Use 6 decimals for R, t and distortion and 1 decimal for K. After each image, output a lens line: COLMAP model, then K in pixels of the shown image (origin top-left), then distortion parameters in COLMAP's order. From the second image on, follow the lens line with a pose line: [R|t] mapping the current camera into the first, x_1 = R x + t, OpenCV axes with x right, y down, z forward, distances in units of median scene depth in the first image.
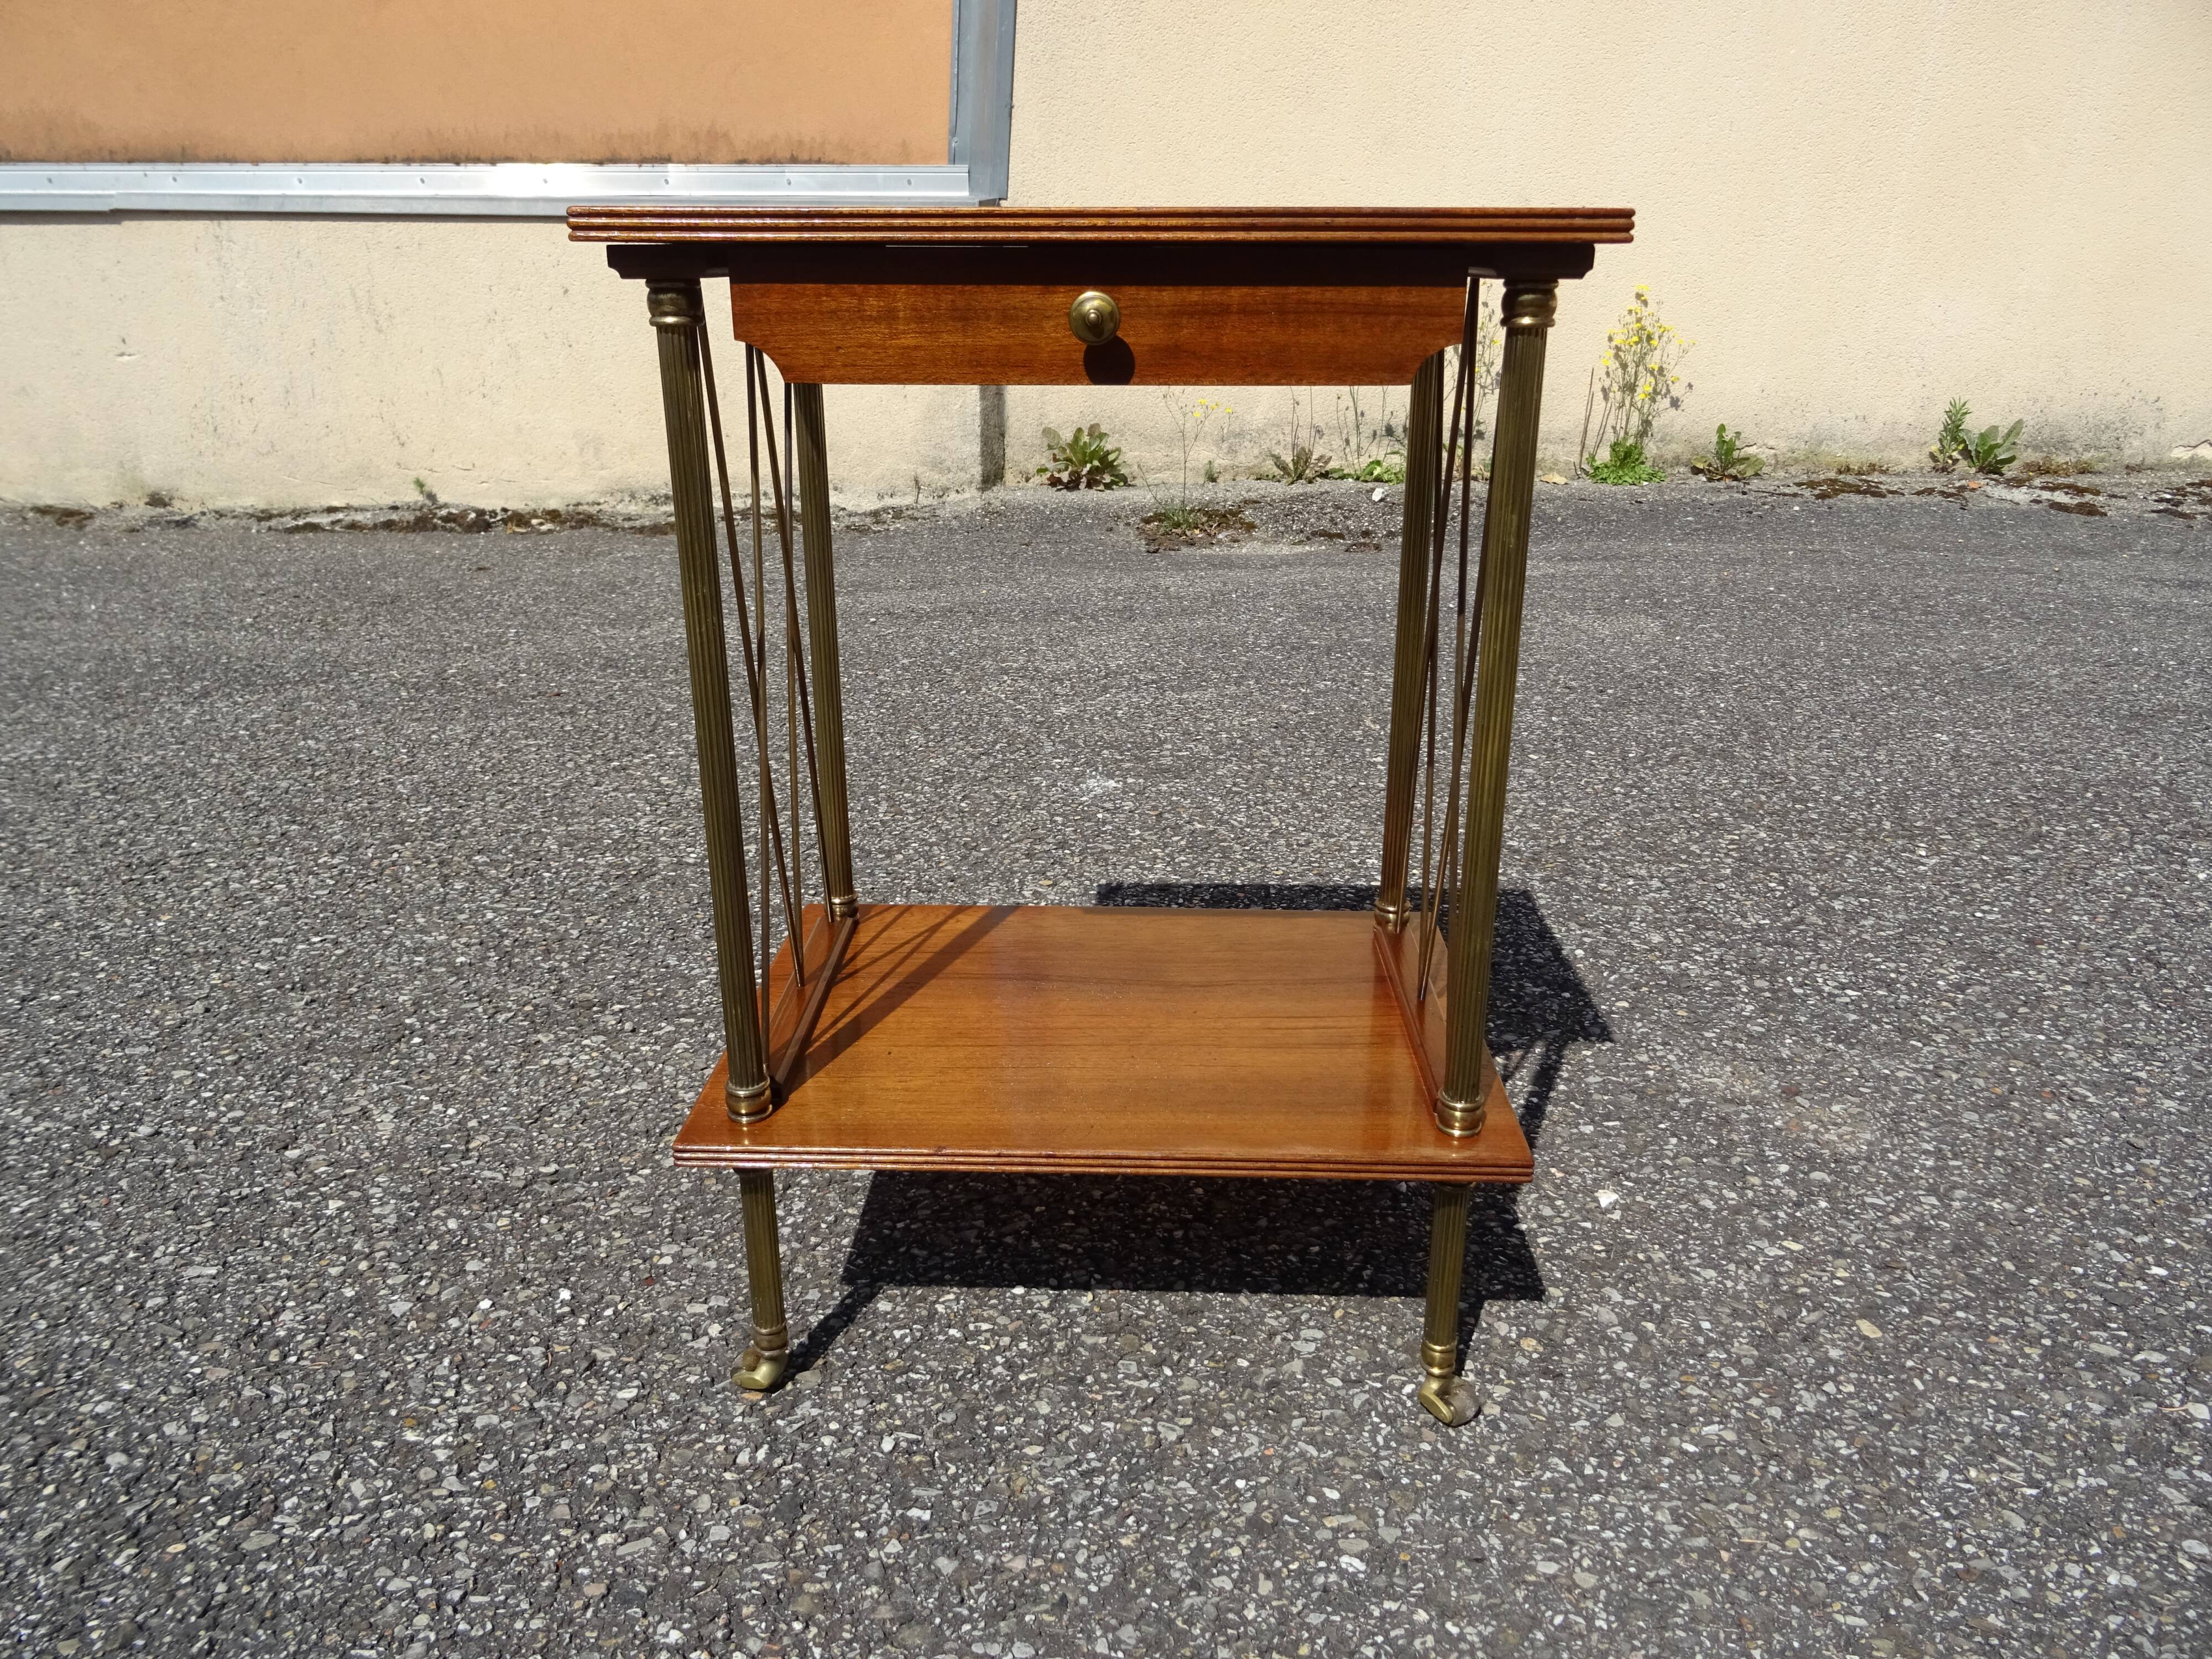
lens RADIAL K [[1579.9, 0, 1103.6], [0, 1579.9, 823.5], [0, 0, 1]] dist [0.004218, -0.011491]
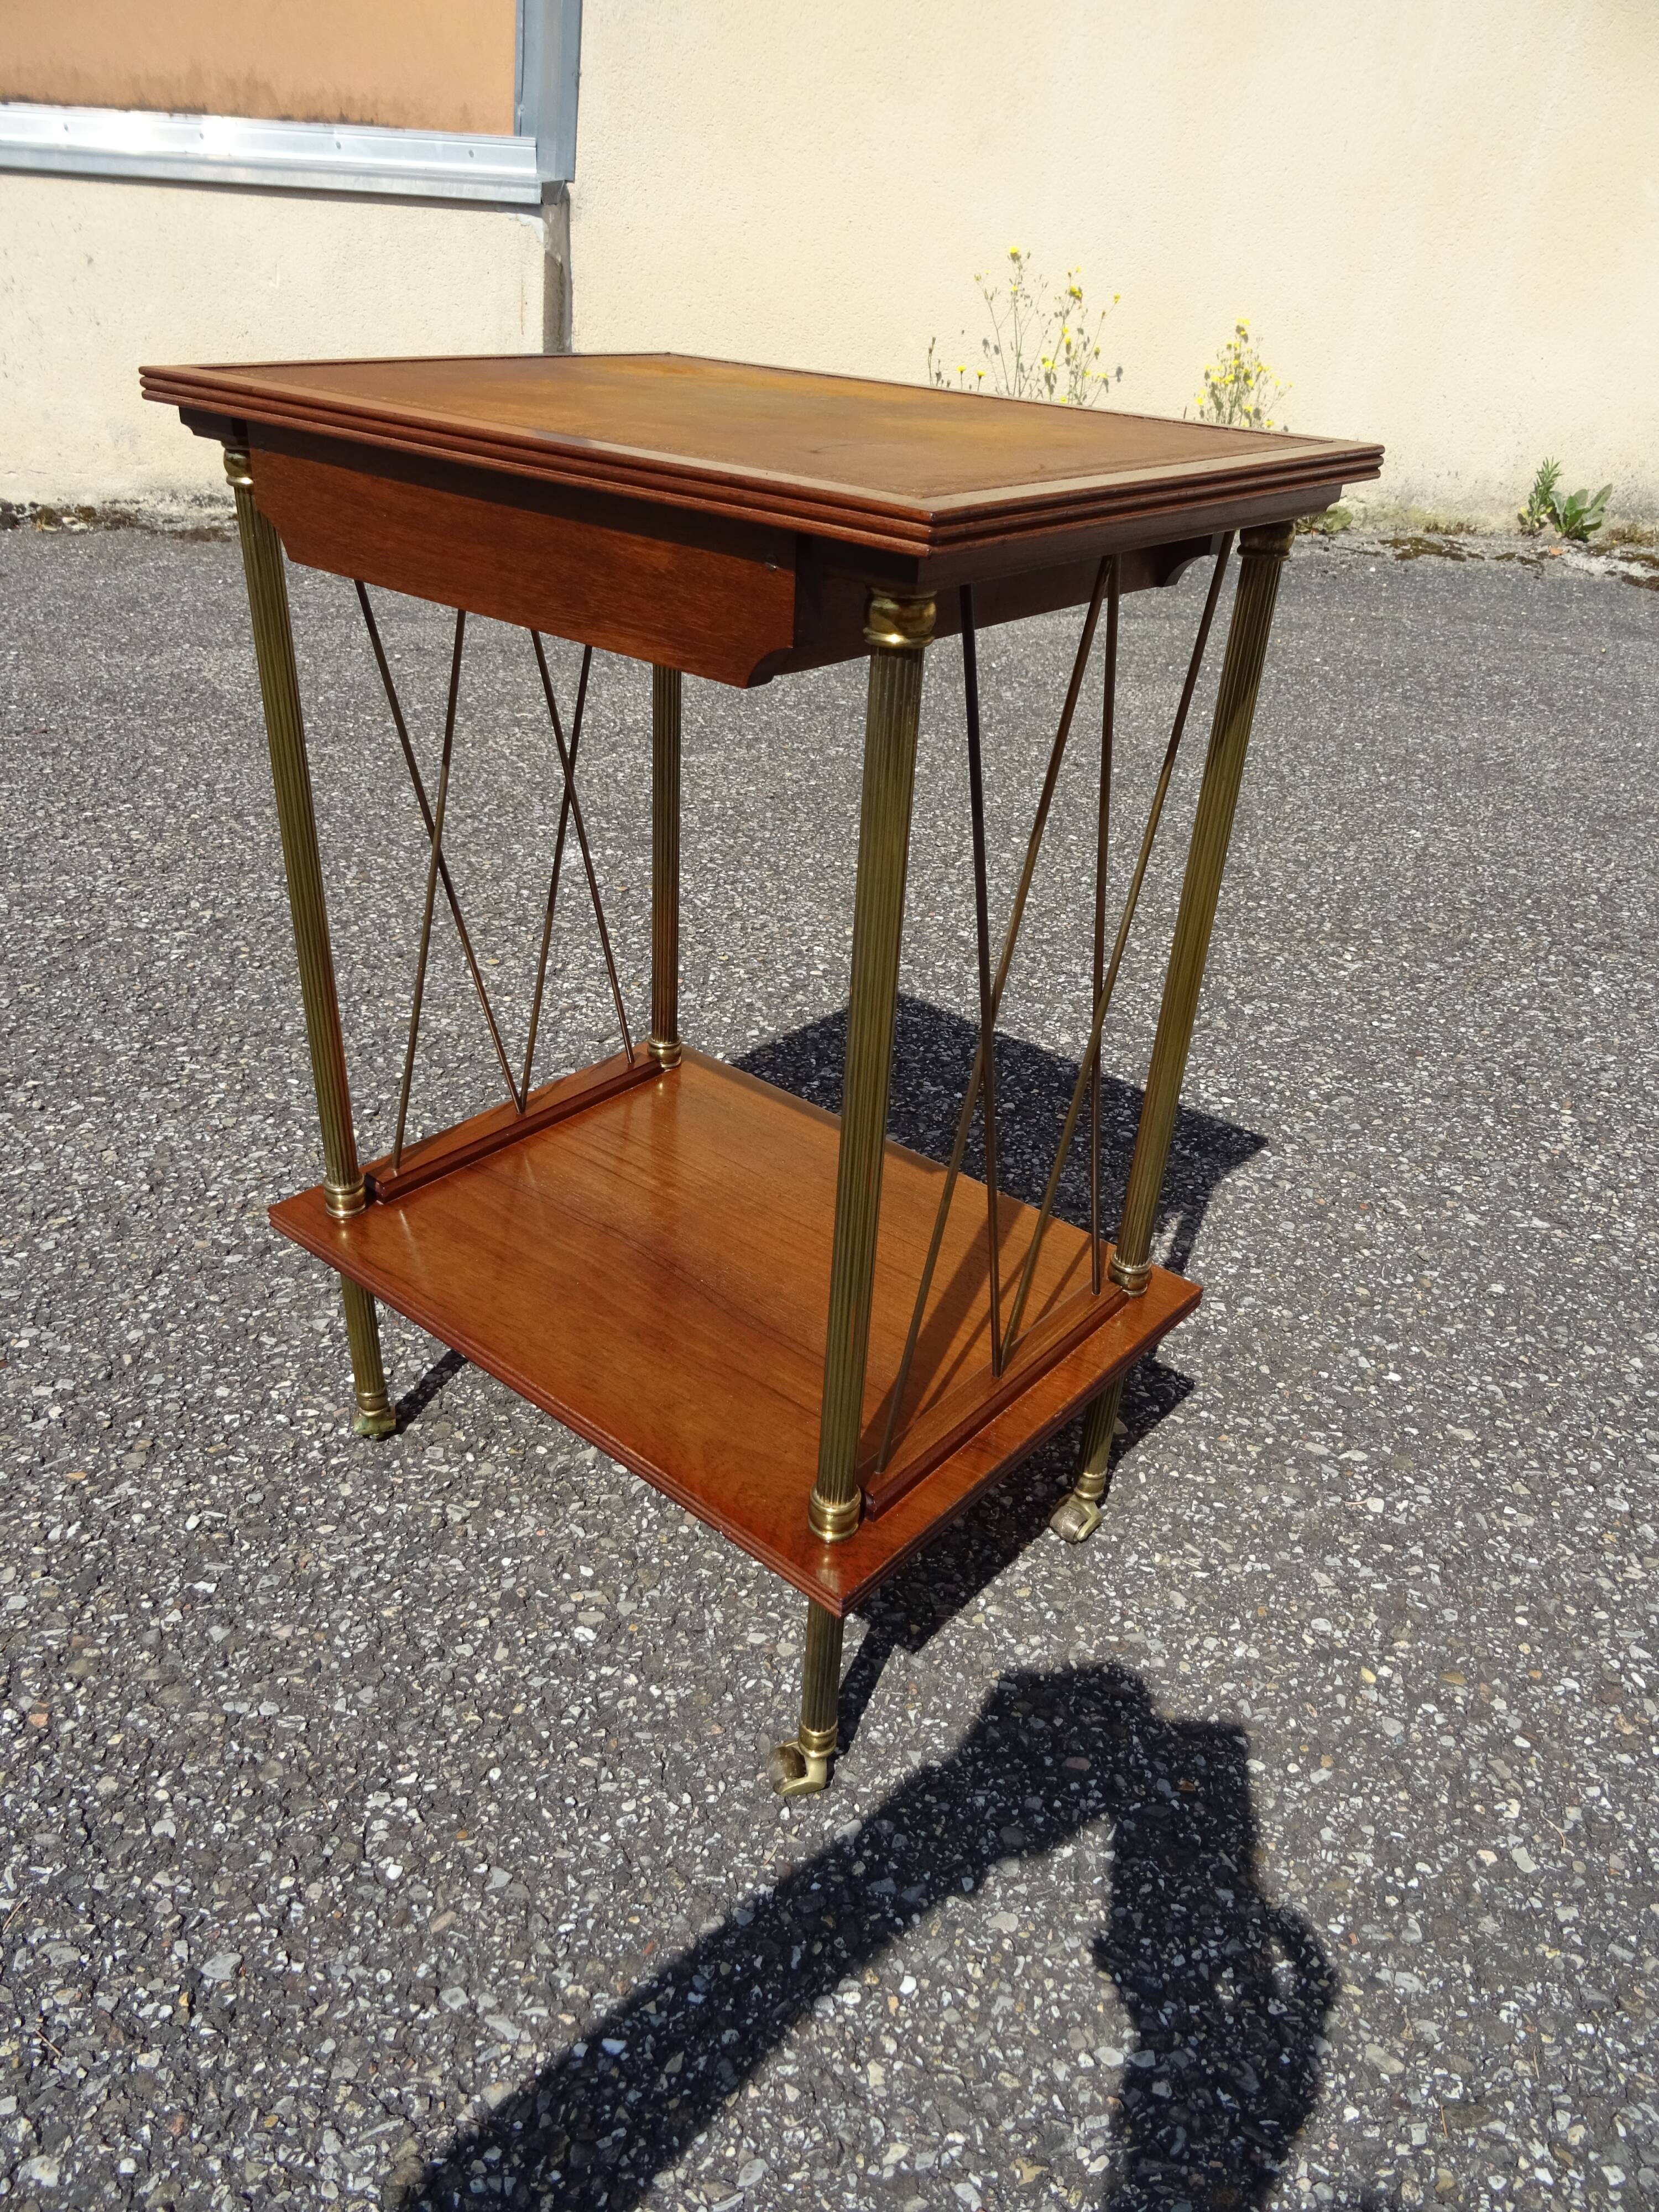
lens RADIAL K [[1579.9, 0, 835.5], [0, 1579.9, 1103.7], [0, 0, 1]] dist [0.004218, -0.011491]
pose [[0.997698, 0.027039, 0.062191, 0.123422], [-0.036948, 0.985739, 0.164174, -0.048159], [-0.056865, -0.166094, 0.984469, -0.030982]]
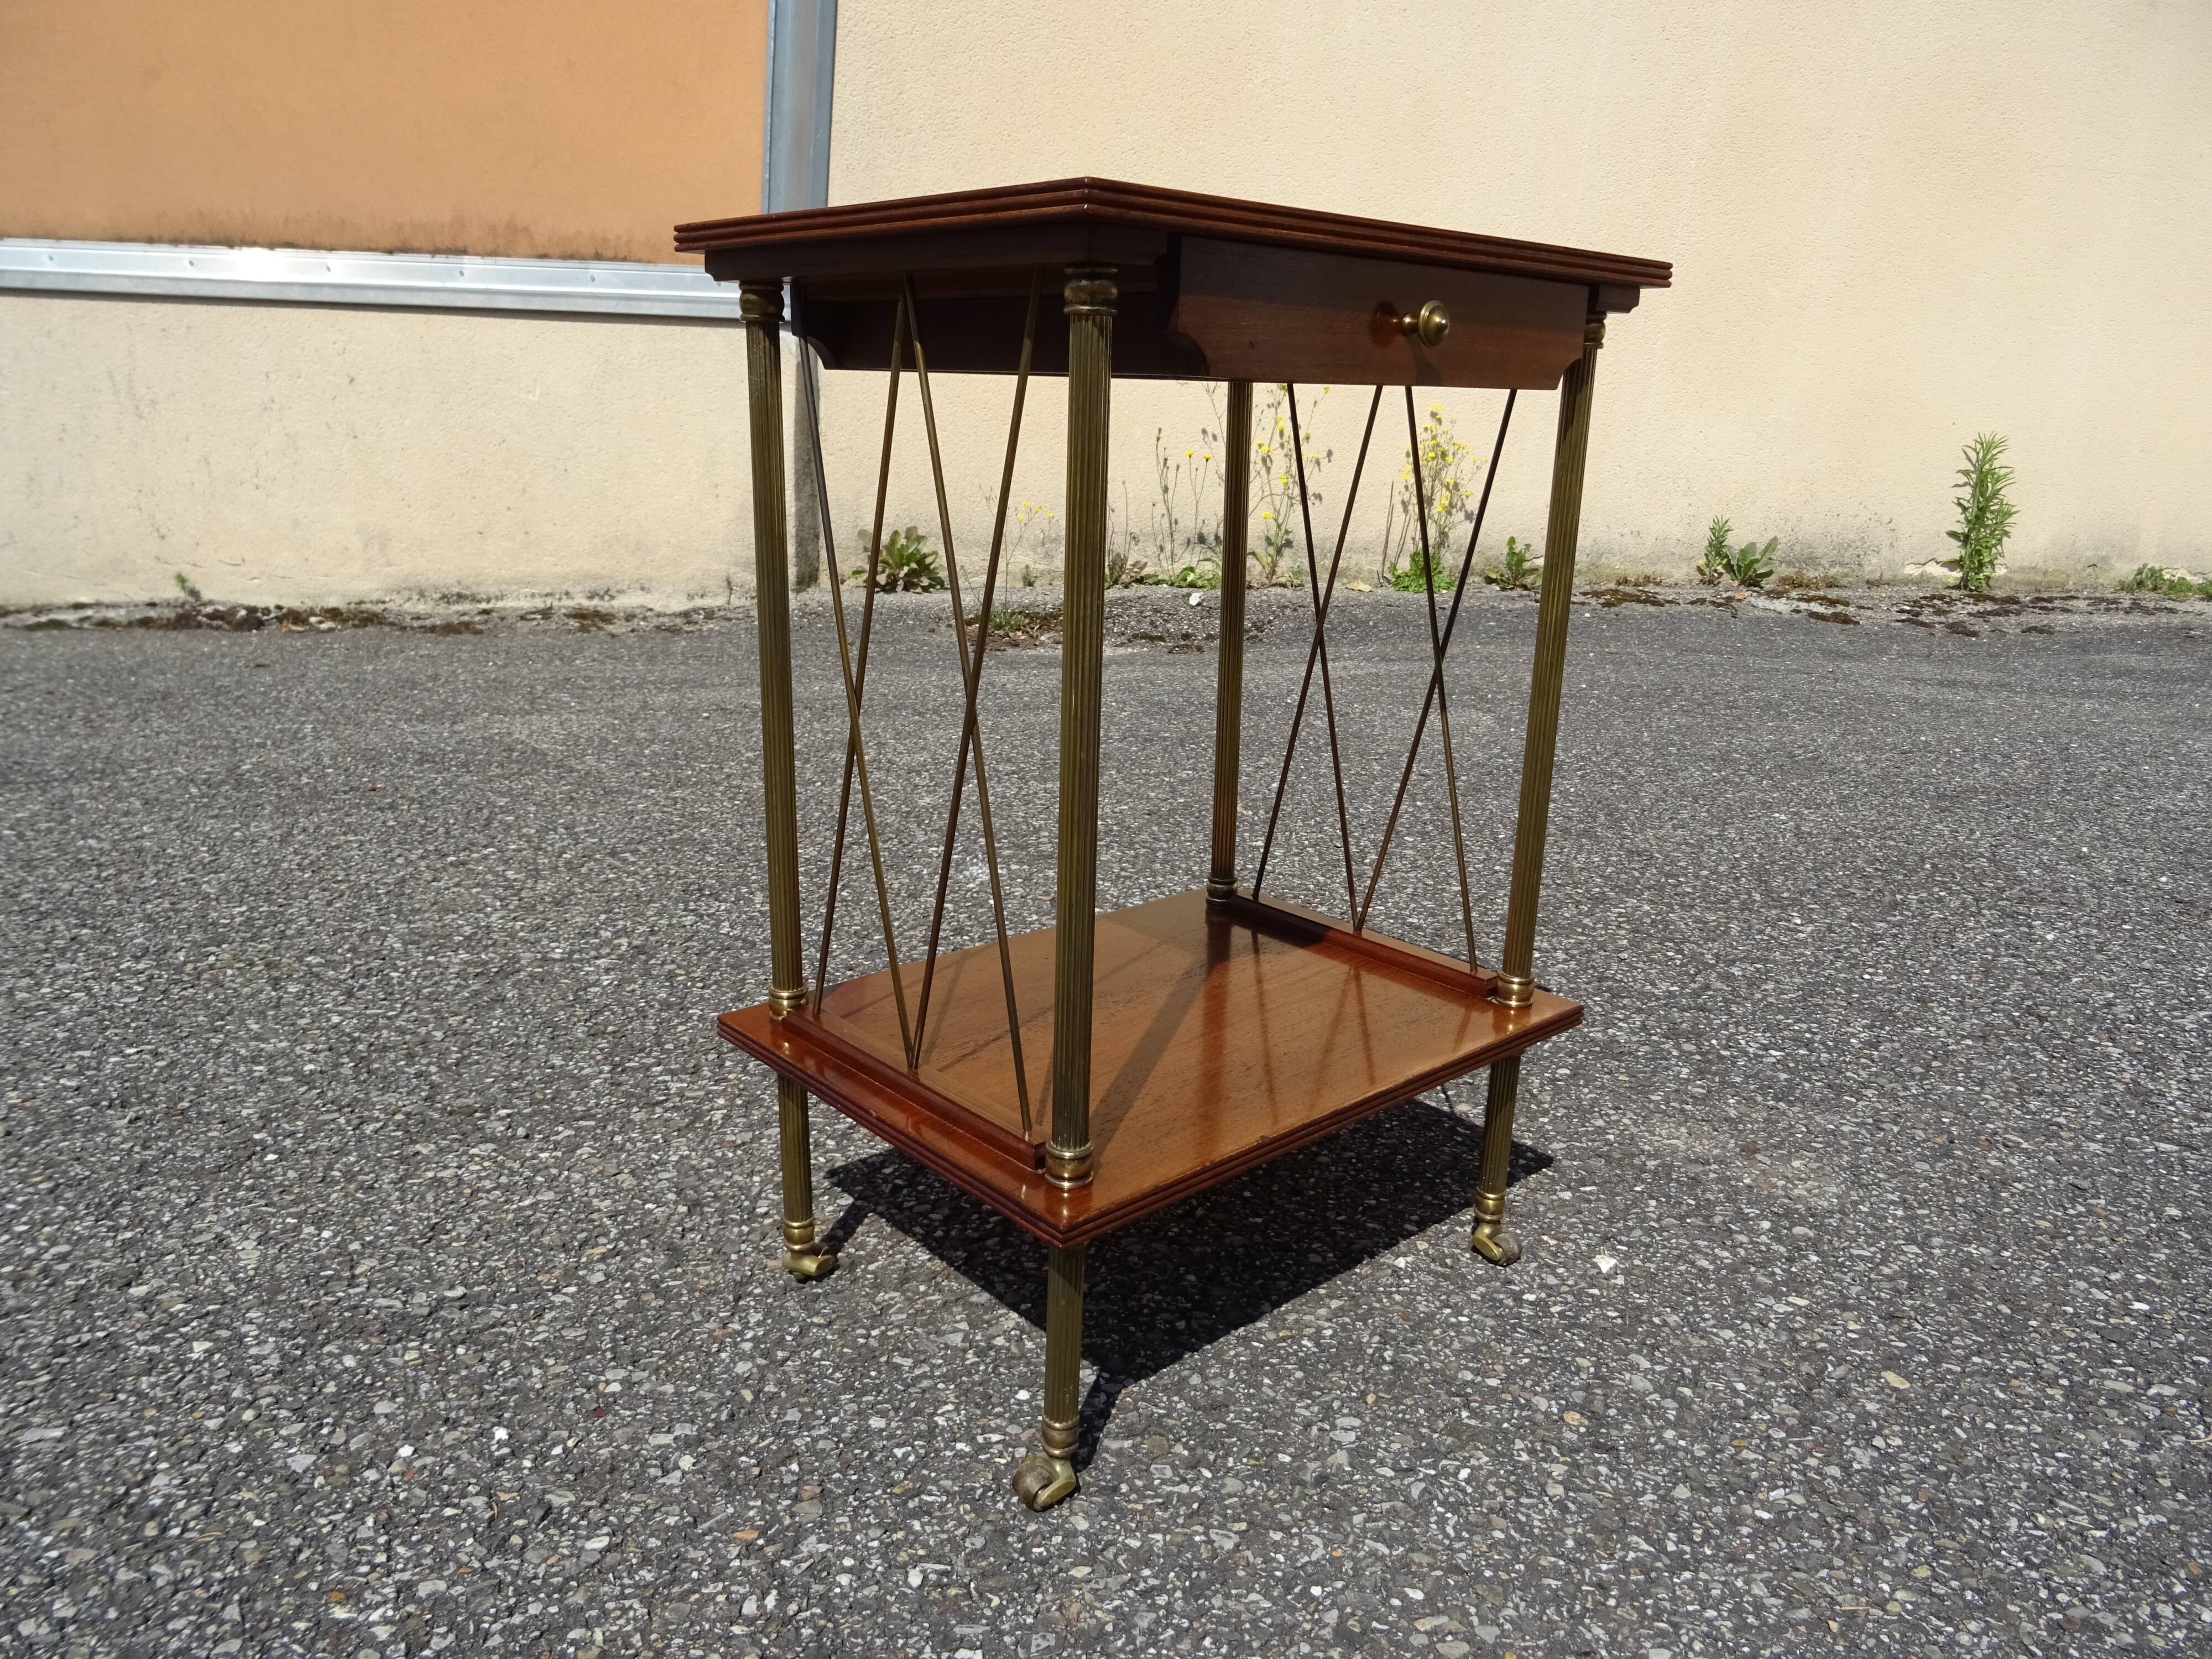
lens RADIAL K [[1579.9, 0, 1101.3], [0, 1579.9, 823.3], [0, 0, 1]] dist [0.004218, -0.011491]
pose [[0.989728, -0.011478, 0.142500, -0.081710], [0.022148, 0.997048, -0.073516, 0.021864], [-0.141236, 0.075917, 0.987061, 0.045689]]
